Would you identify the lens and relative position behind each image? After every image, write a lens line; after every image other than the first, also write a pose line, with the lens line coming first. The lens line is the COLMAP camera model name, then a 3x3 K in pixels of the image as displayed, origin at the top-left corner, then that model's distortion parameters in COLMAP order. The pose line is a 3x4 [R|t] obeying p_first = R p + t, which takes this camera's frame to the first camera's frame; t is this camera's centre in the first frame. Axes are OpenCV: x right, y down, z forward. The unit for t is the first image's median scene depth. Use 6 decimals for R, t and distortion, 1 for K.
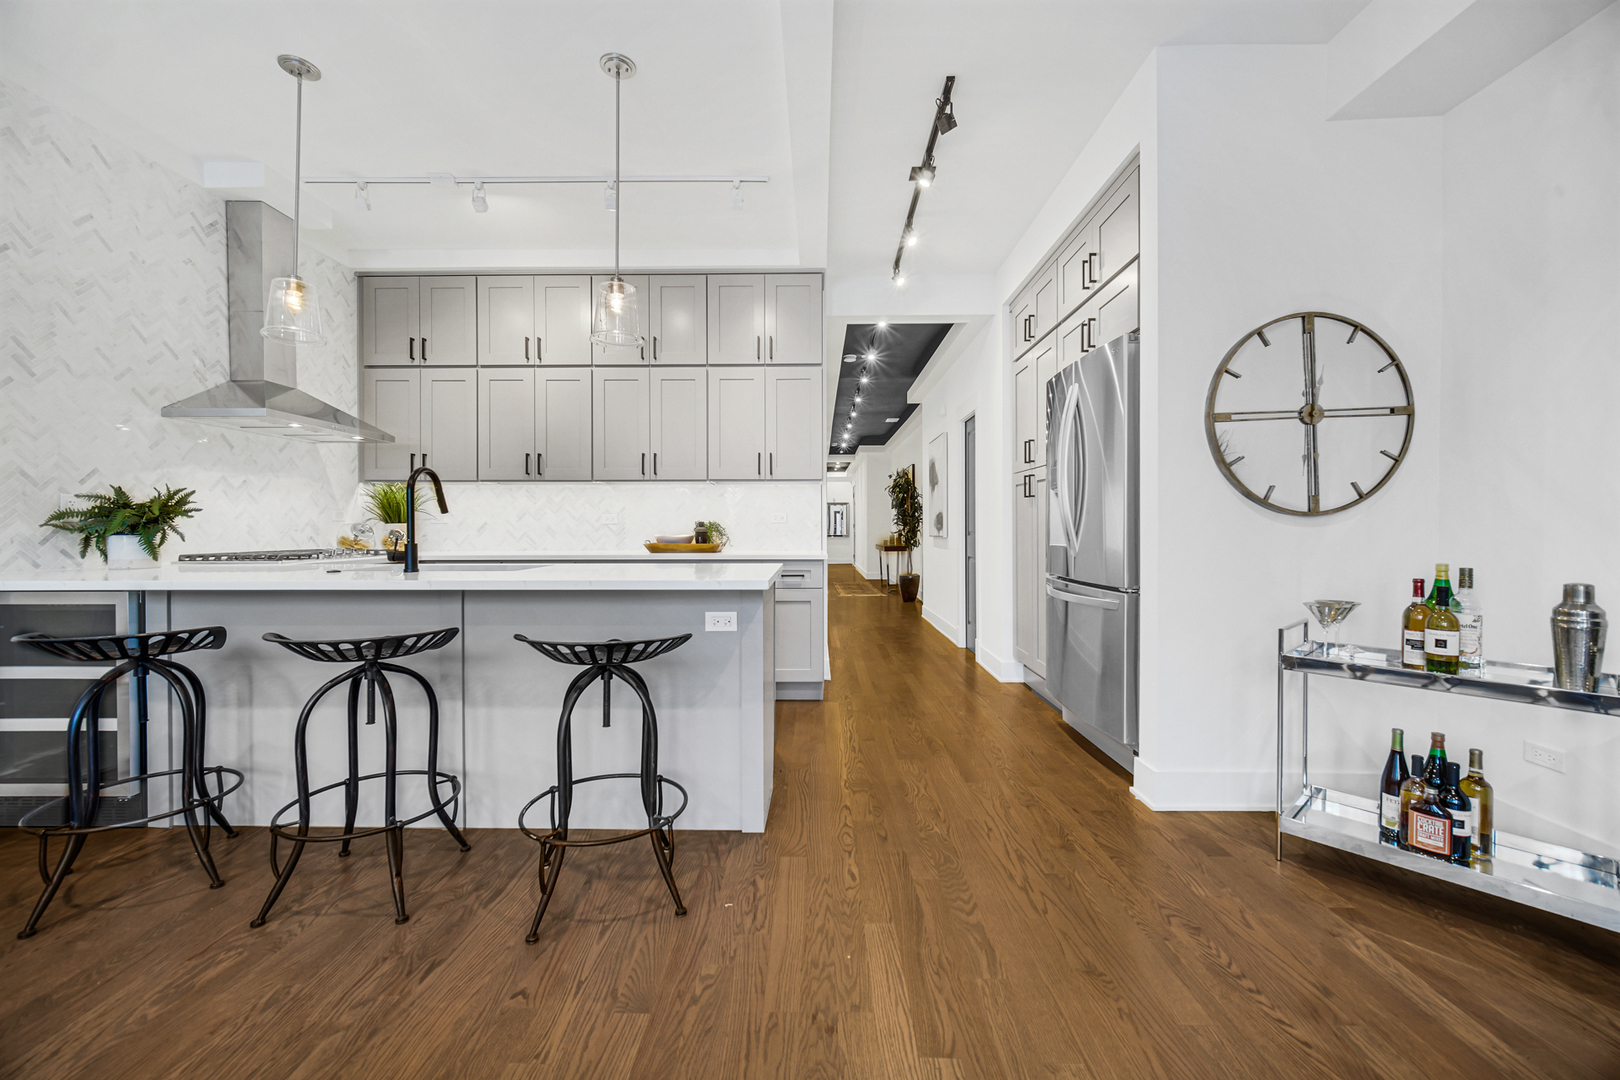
lens RADIAL K [[640.9, 0, 810.1], [0, 640.9, 531.2], [0, 0, 1]] dist [-0.000540, 0.000195]
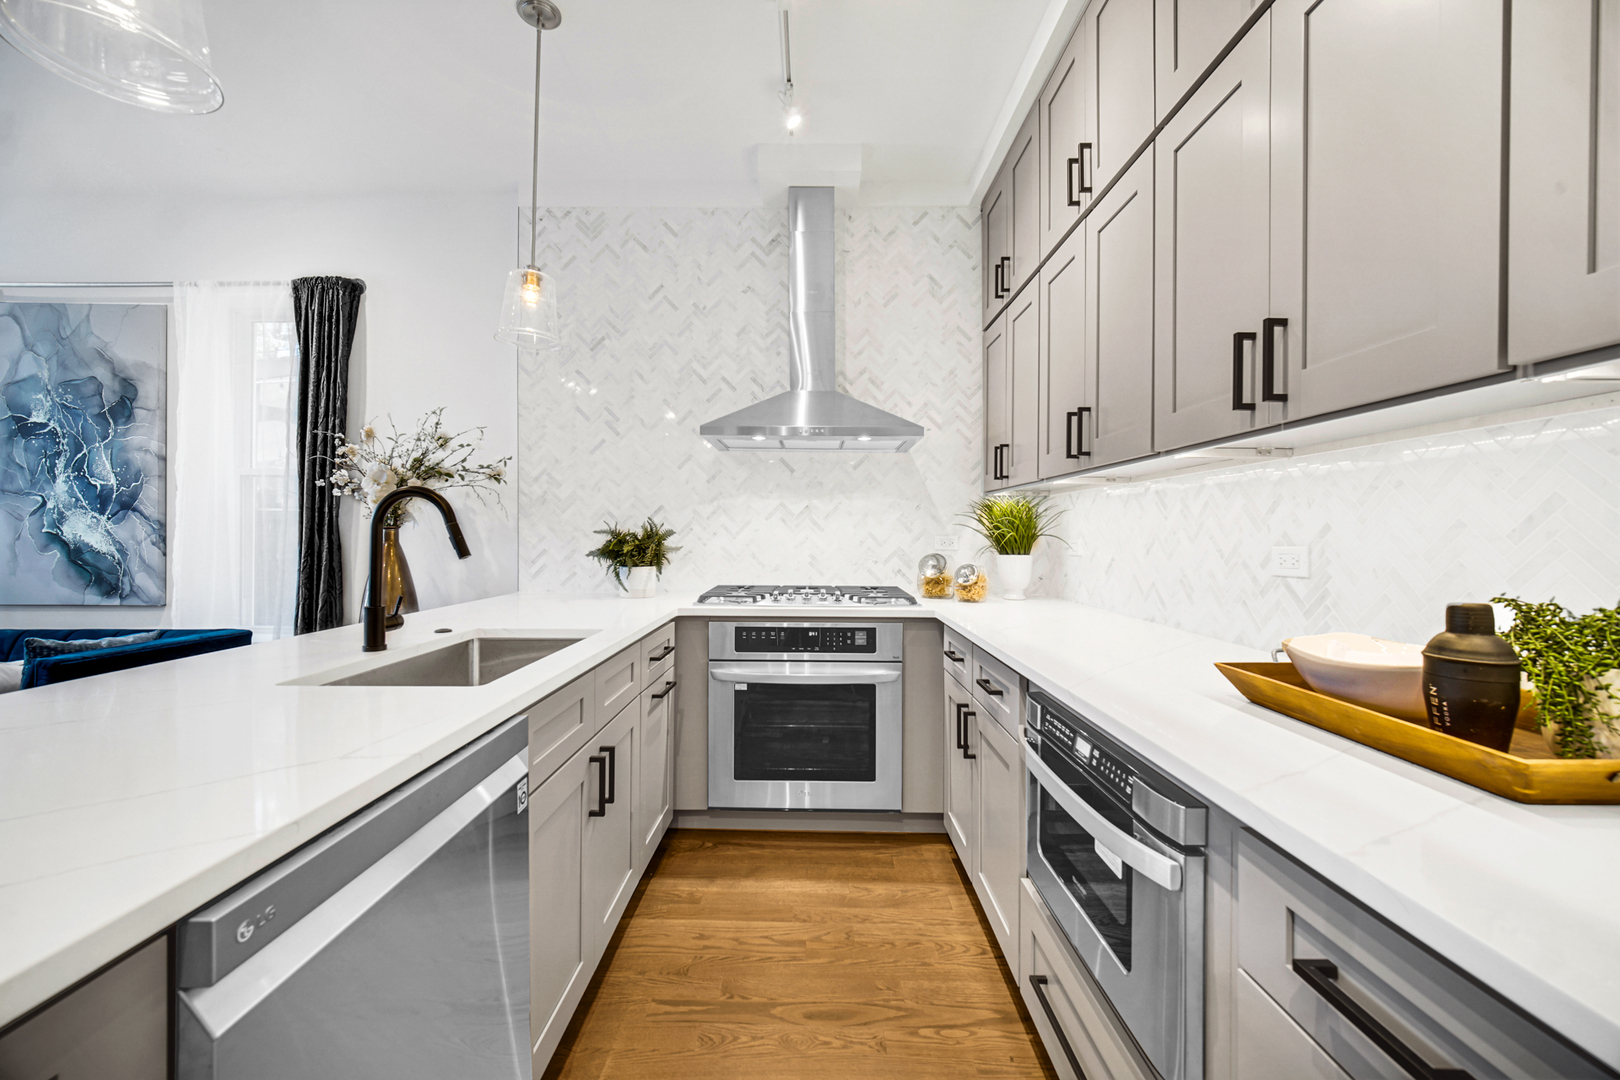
lens RADIAL K [[640.9, 0, 810.1], [0, 640.9, 531.2], [0, 0, 1]] dist [-0.000540, 0.000195]
pose [[0.001098, -0.002365, -0.999997, 0.026608], [-0.009352, 0.999953, -0.002375, -0.056711], [0.999956, 0.009354, 0.001076, 1.372130]]
